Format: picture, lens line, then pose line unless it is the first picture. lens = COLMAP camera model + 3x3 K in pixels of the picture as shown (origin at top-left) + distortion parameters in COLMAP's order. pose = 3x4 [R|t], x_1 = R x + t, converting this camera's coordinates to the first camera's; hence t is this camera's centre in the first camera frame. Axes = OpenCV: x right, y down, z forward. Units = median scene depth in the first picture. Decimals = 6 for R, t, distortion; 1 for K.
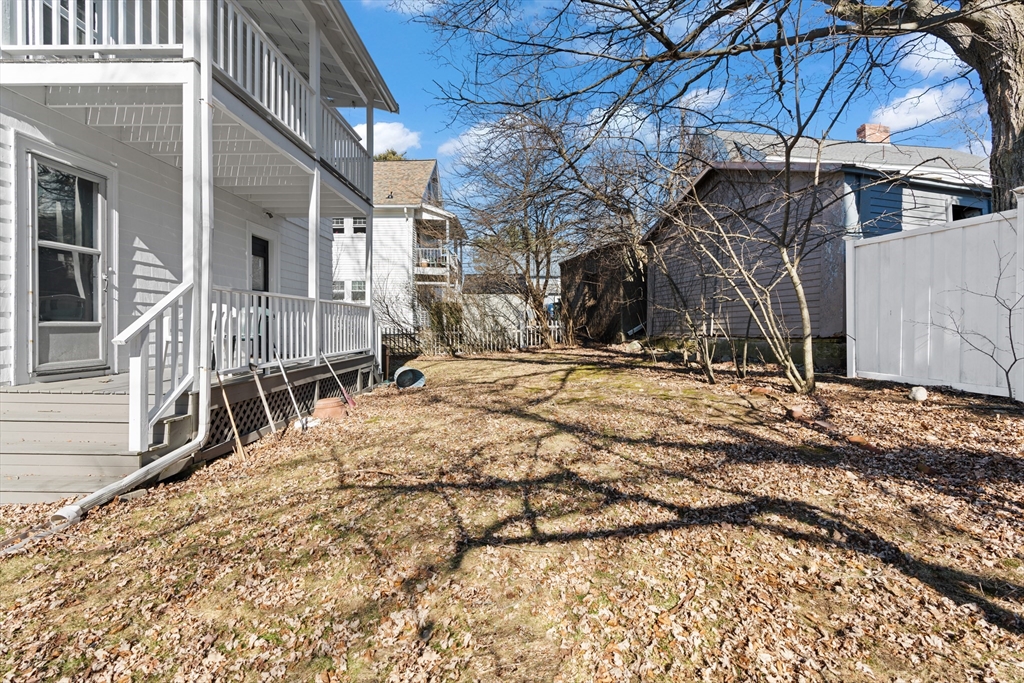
lens RADIAL K [[470.9, 0, 510.9], [0, 470.9, 332.1], [0, 0, 1]] dist [-0.008445, 0.004132]
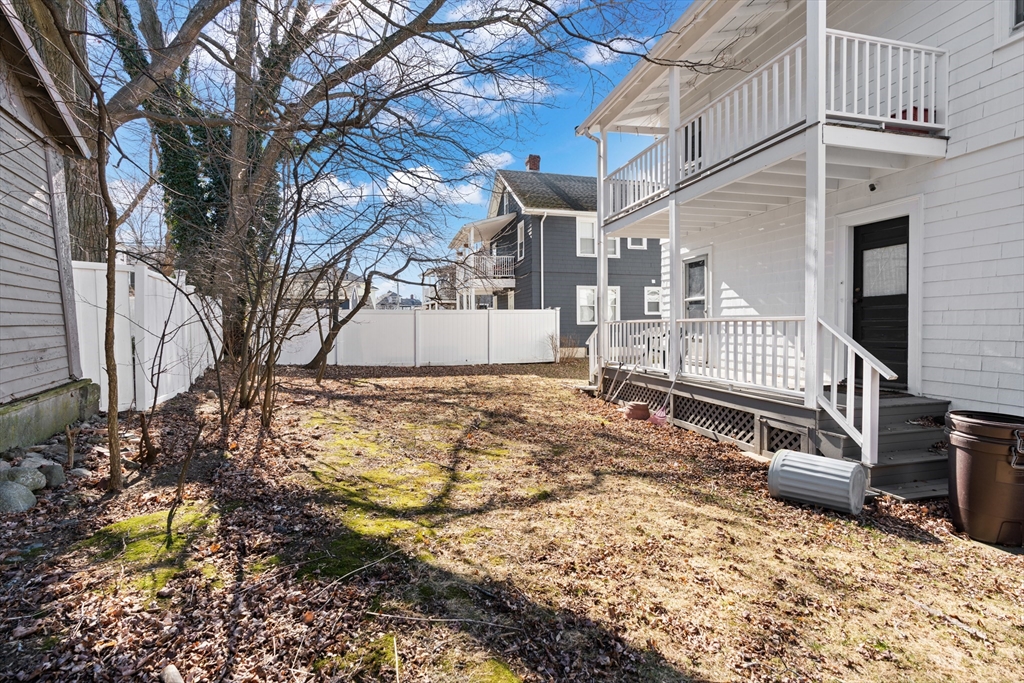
lens RADIAL K [[470.9, 0, 504.5], [0, 470.9, 336.3], [0, 0, 1]] dist [-0.008445, 0.004132]
pose [[-0.965595, 0.016709, -0.259513, 0.296560], [0.006449, 0.999165, 0.040337, -0.091505], [0.259970, 0.037275, -0.964897, 2.295423]]
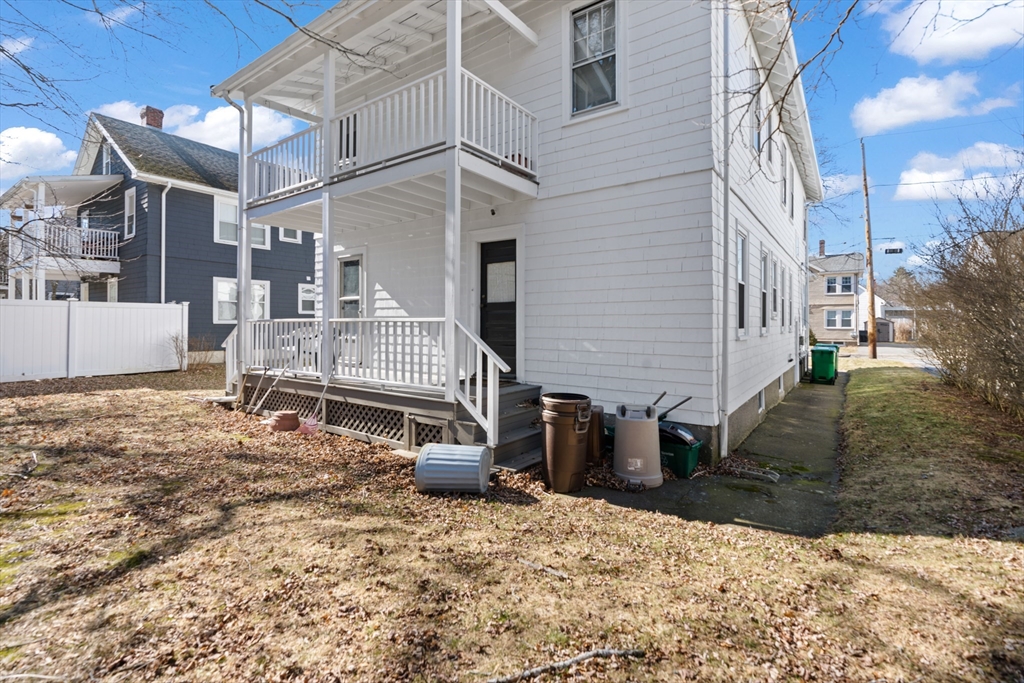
lens RADIAL K [[470.9, 0, 501.3], [0, 470.9, 317.7], [0, 0, 1]] dist [-0.008445, 0.004132]
pose [[-0.583641, -0.010463, -0.811945, 0.232473], [-0.014575, 0.999891, -0.002409, -0.089609], [0.811881, 0.010428, -0.583729, 2.241318]]
